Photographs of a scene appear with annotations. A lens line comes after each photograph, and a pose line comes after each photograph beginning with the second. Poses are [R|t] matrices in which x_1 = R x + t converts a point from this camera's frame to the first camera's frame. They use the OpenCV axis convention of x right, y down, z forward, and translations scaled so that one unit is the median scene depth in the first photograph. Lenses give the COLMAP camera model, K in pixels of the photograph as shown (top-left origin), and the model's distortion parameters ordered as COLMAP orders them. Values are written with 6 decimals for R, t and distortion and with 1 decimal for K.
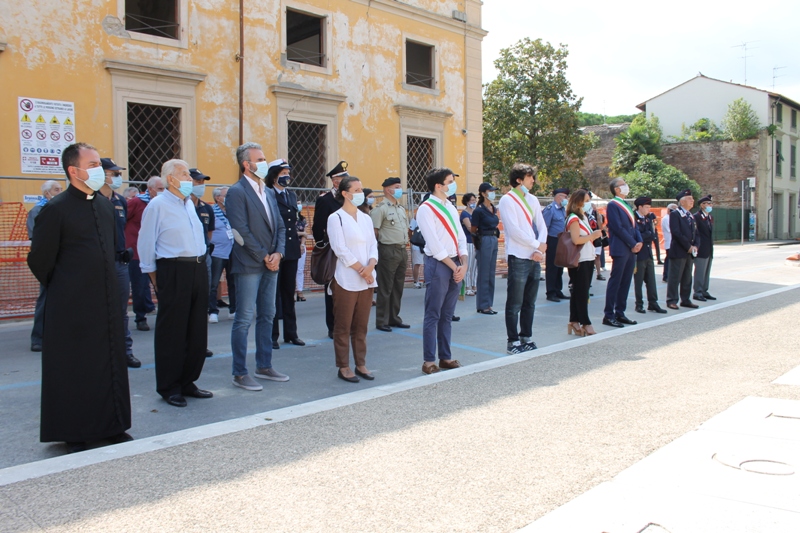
lens RADIAL K [[687.6, 0, 400.0], [0, 687.6, 266.5], [0, 0, 1]] dist [-0.155224, 0.132403]
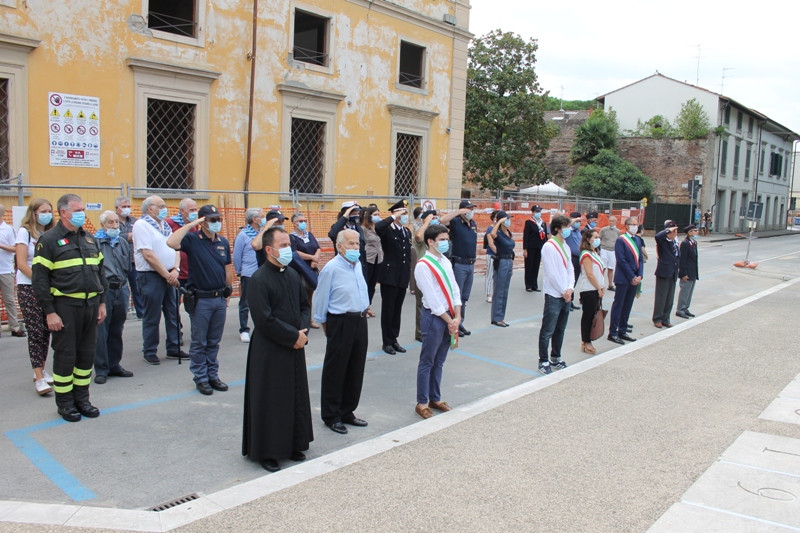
lens RADIAL K [[687.6, 0, 400.0], [0, 687.6, 266.5], [0, 0, 1]] dist [-0.155224, 0.132403]
pose [[0.995223, 0.040514, 0.088827, -0.081451], [-0.045166, 0.997677, 0.051001, -0.045435], [-0.086554, -0.054769, 0.994741, -0.073219]]
